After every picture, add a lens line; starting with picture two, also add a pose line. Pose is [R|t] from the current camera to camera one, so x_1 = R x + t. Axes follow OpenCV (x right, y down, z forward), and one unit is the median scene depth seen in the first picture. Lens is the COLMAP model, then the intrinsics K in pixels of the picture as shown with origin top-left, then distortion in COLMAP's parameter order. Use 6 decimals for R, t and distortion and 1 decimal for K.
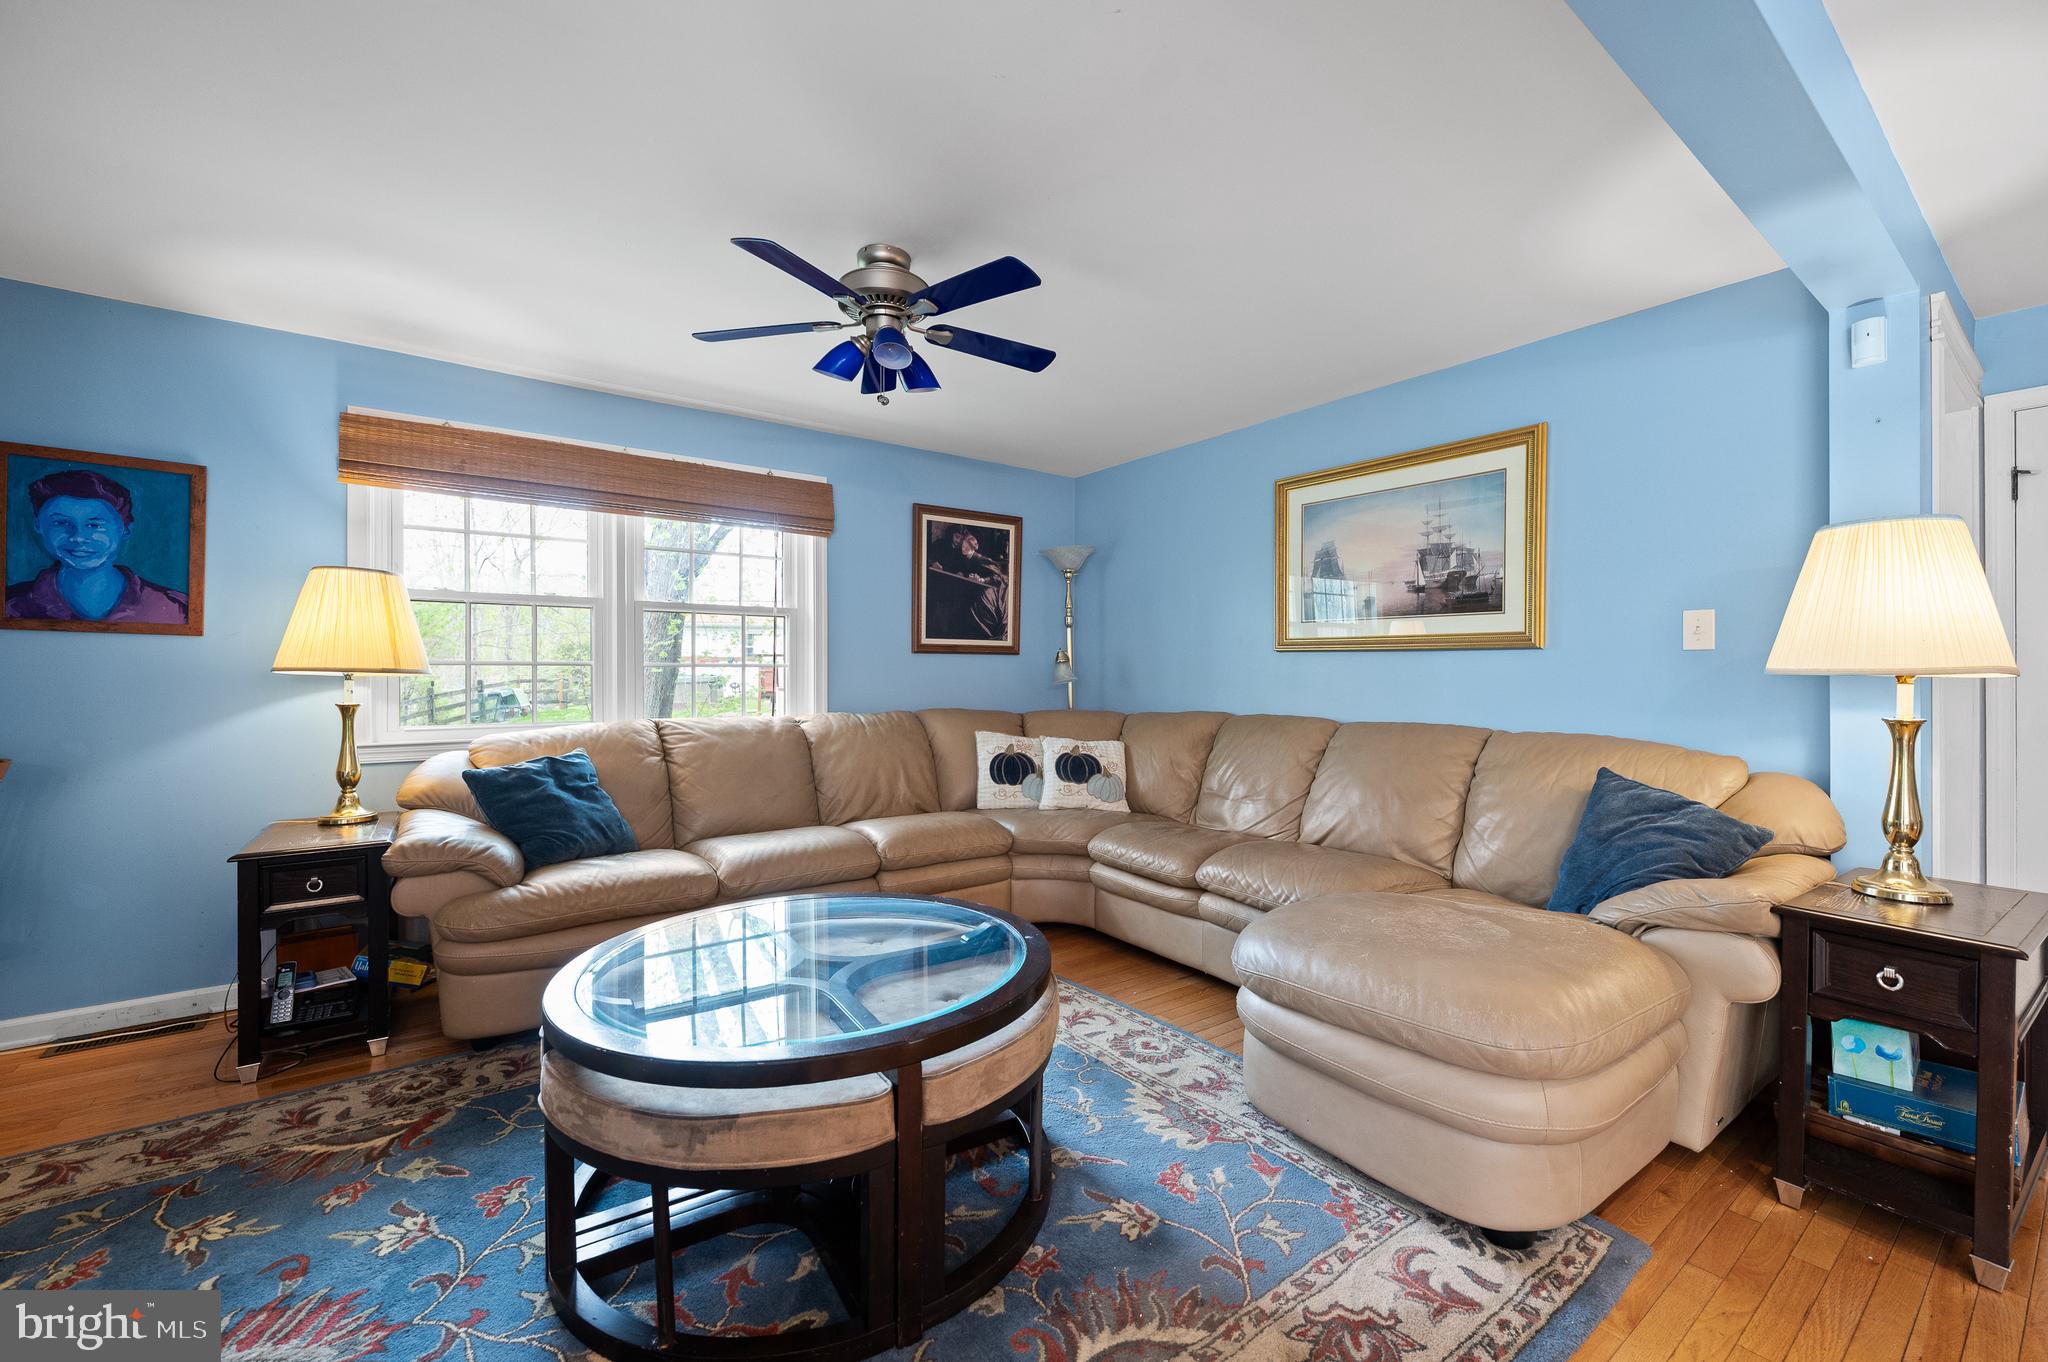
lens RADIAL K [[824.0, 0, 1025.3], [0, 824.0, 672.2], [0, 0, 1]] dist [0.000687, -0.000035]
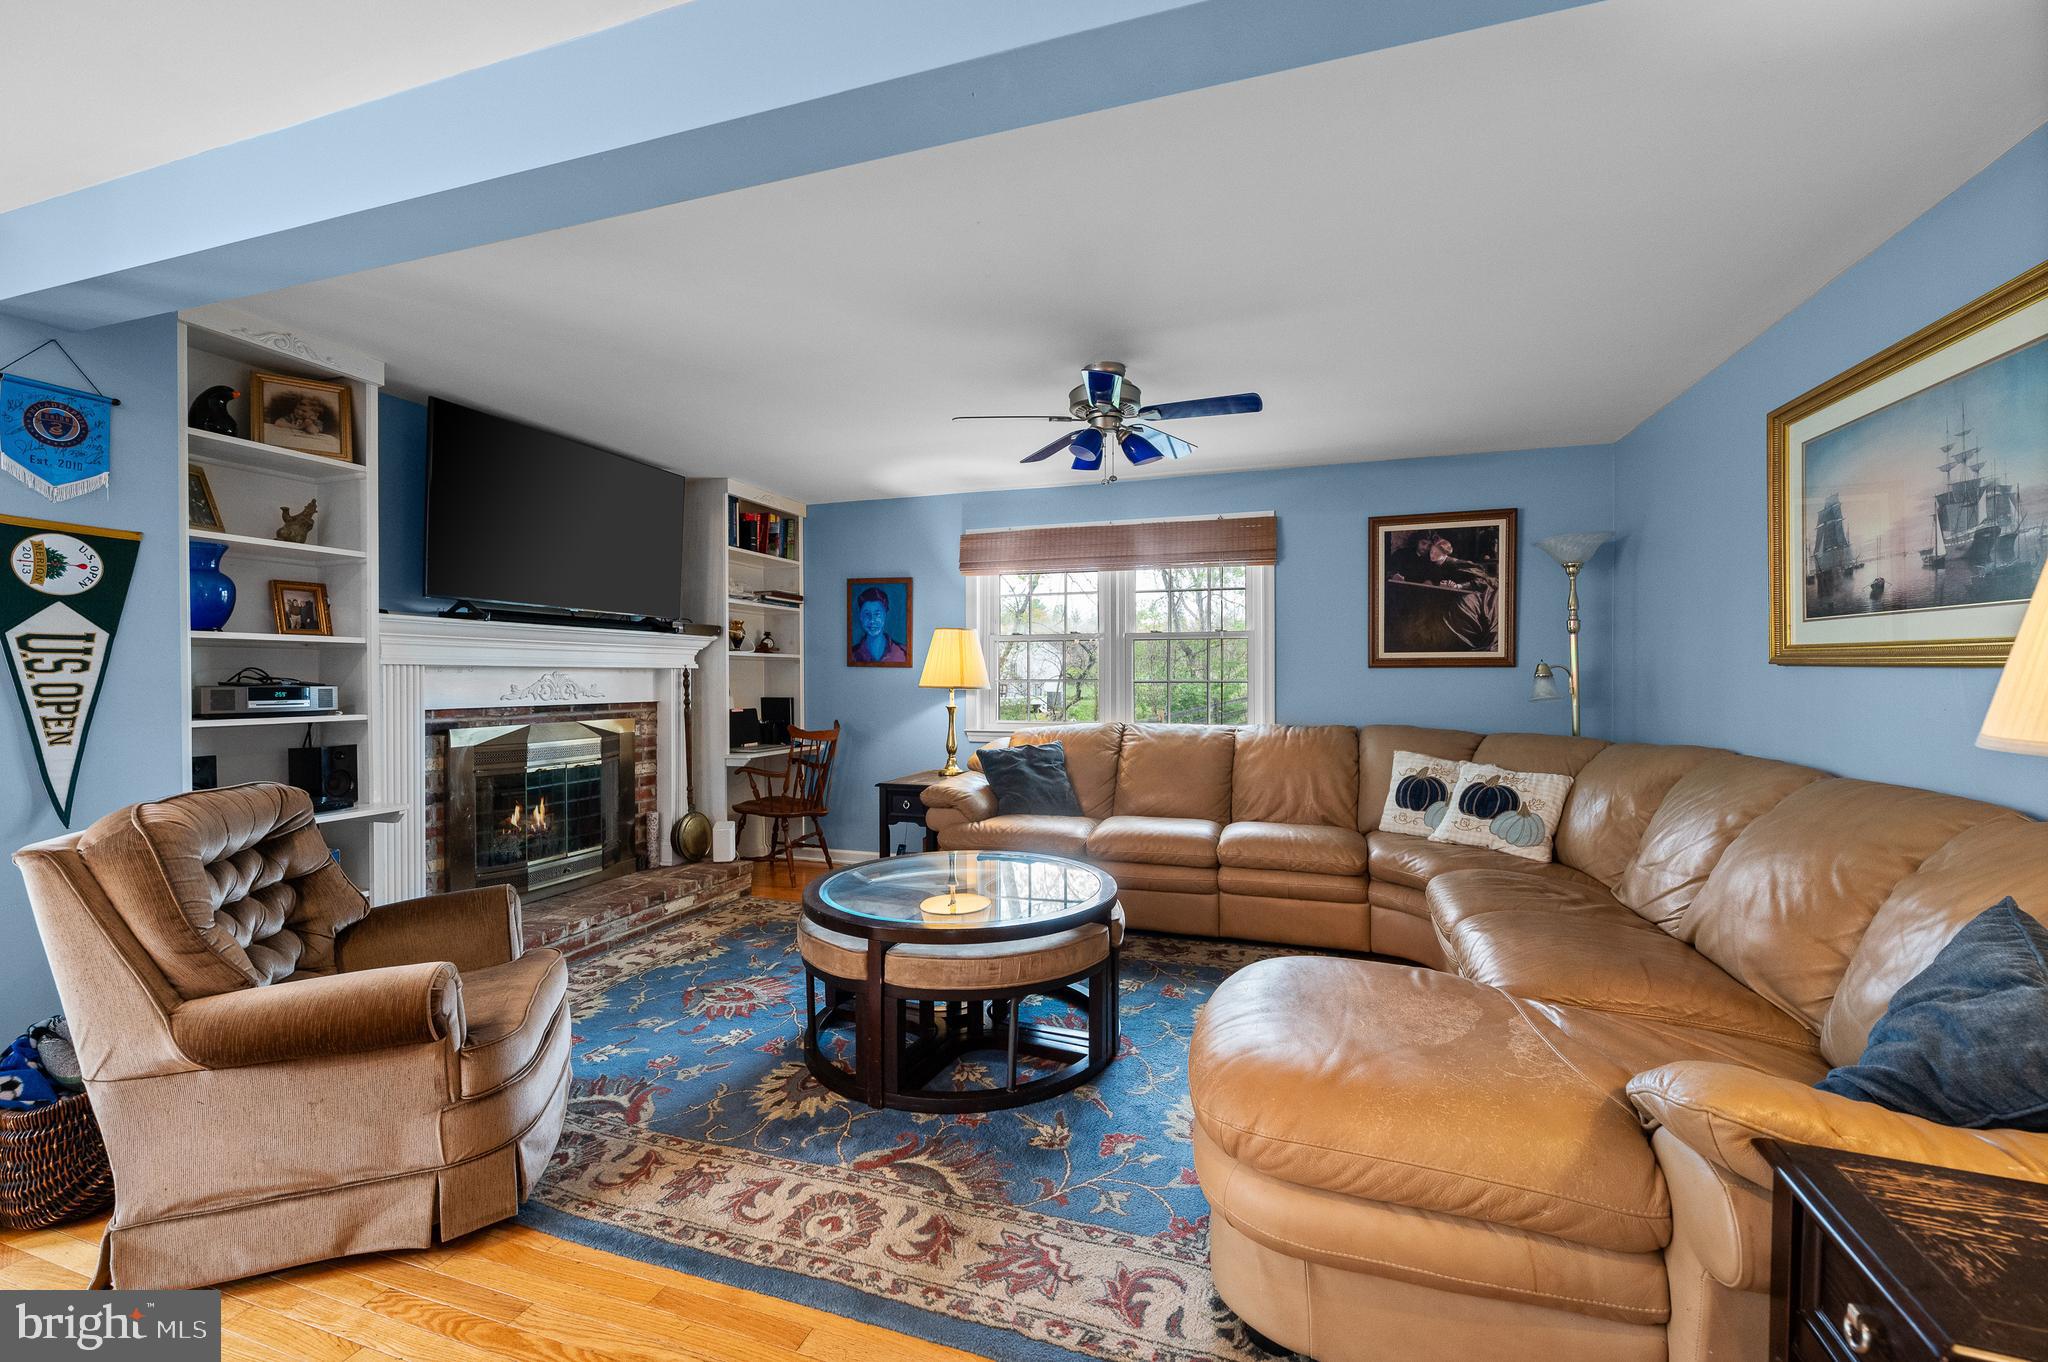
lens RADIAL K [[824.4, 0, 1043.8], [0, 824.4, 674.1], [0, 0, 1]] dist [0.000016, 0.000088]
pose [[0.575632, -0.002014, -0.817707, 0.528733], [0.005457, 0.999984, 0.001378, -0.022536], [0.817691, -0.005255, 0.575633, 0.121843]]
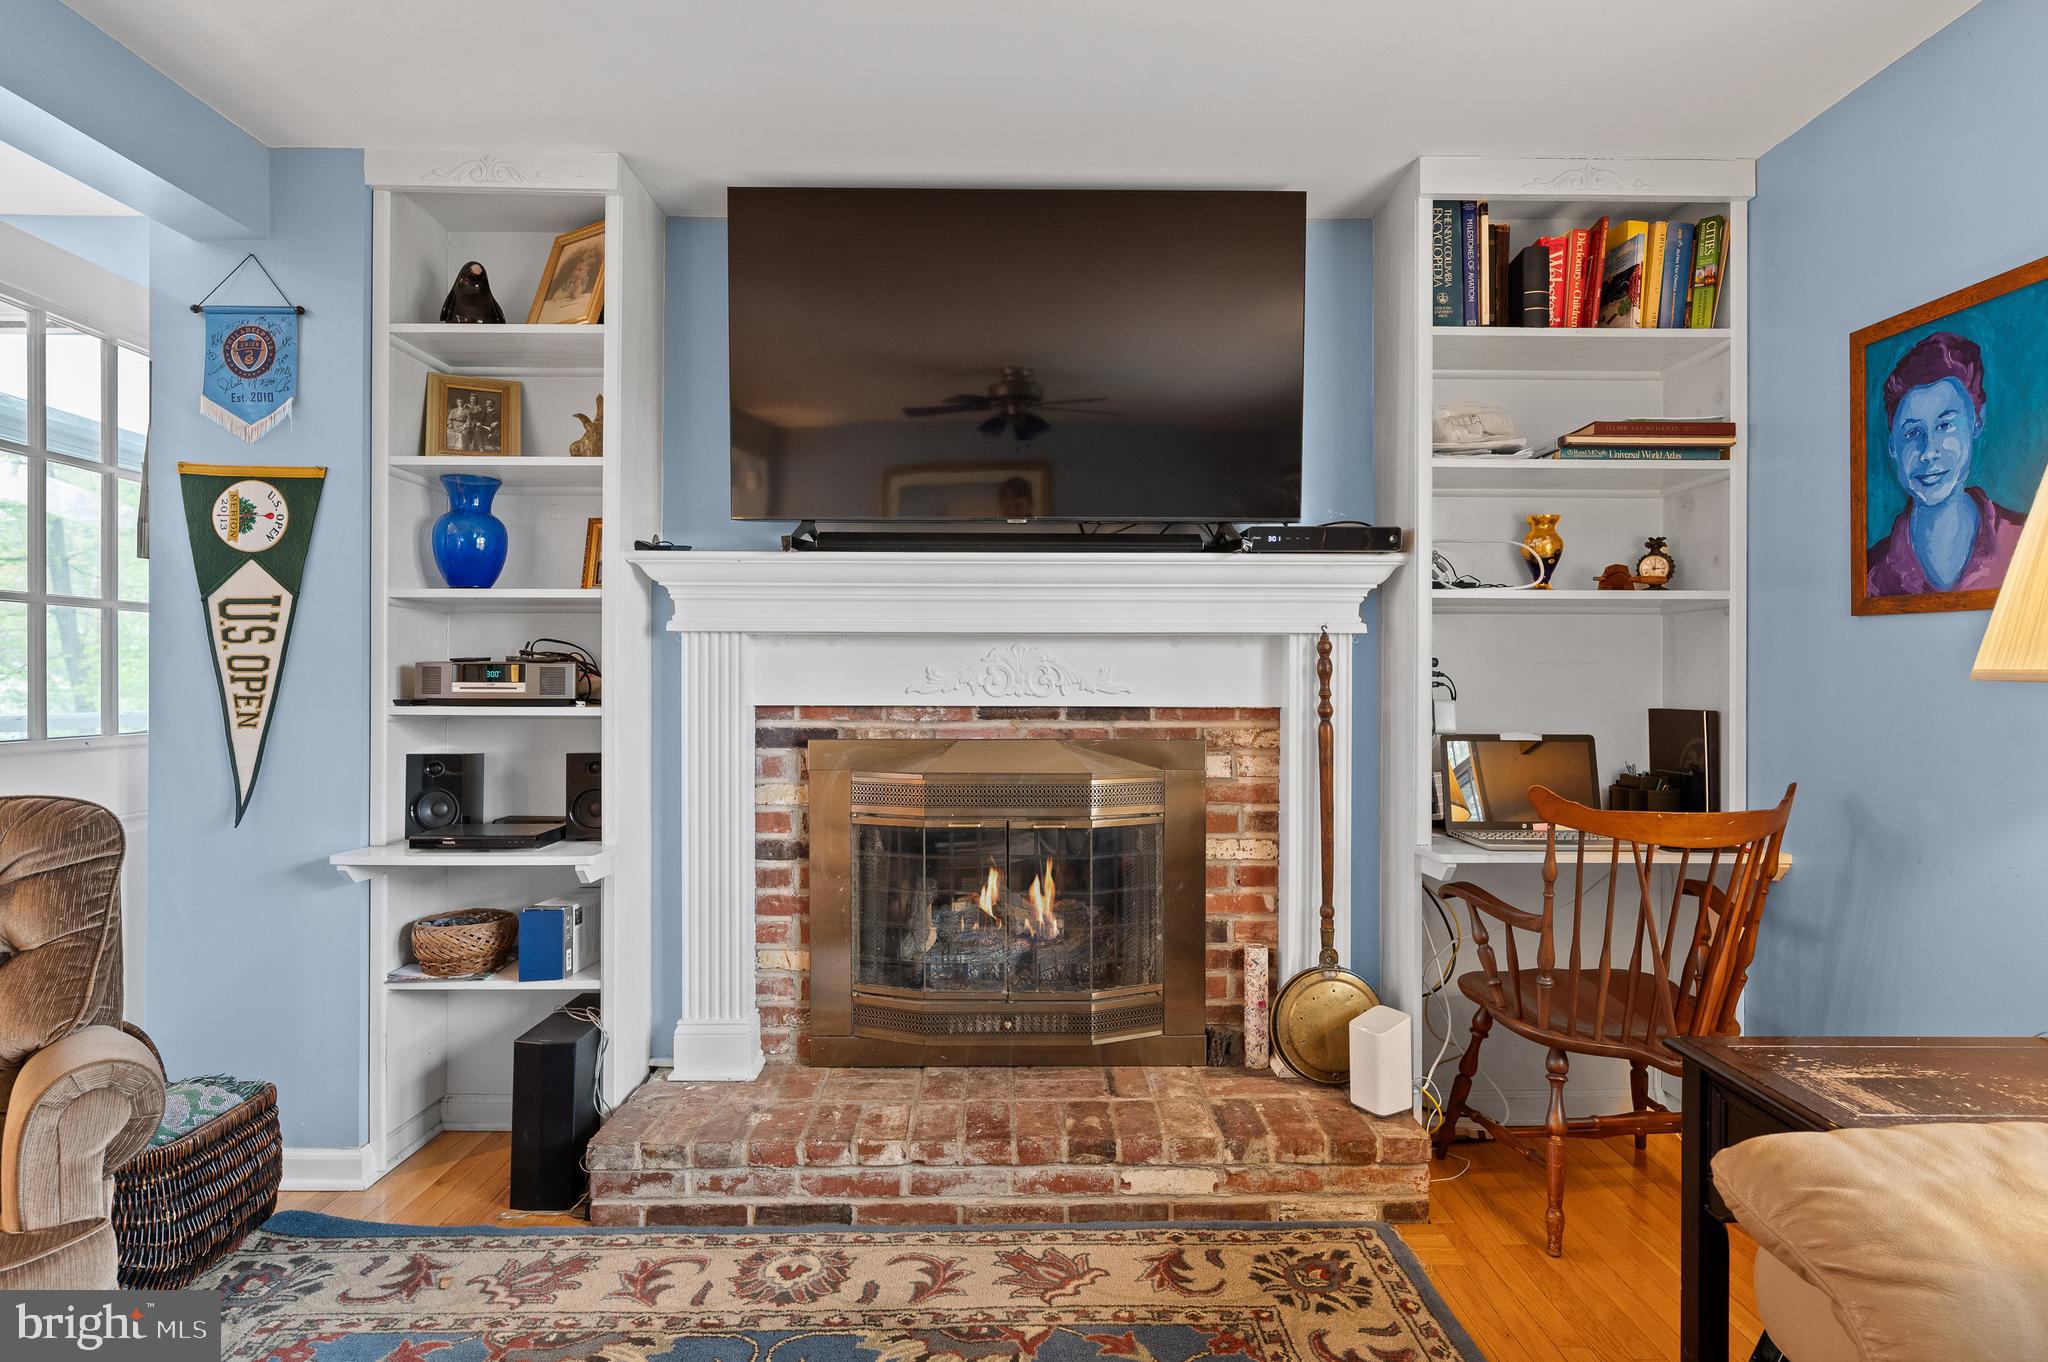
lens RADIAL K [[1081.0, 0, 1023.0], [0, 1081.0, 683.8], [0, 0, 1]] dist [-0.000780, 0.000008]
pose [[-0.591498, 0.003007, -0.806301, -0.102052], [0.003296, 0.999994, 0.001312, -0.001190], [0.806300, -0.001881, -0.591504, 0.651486]]
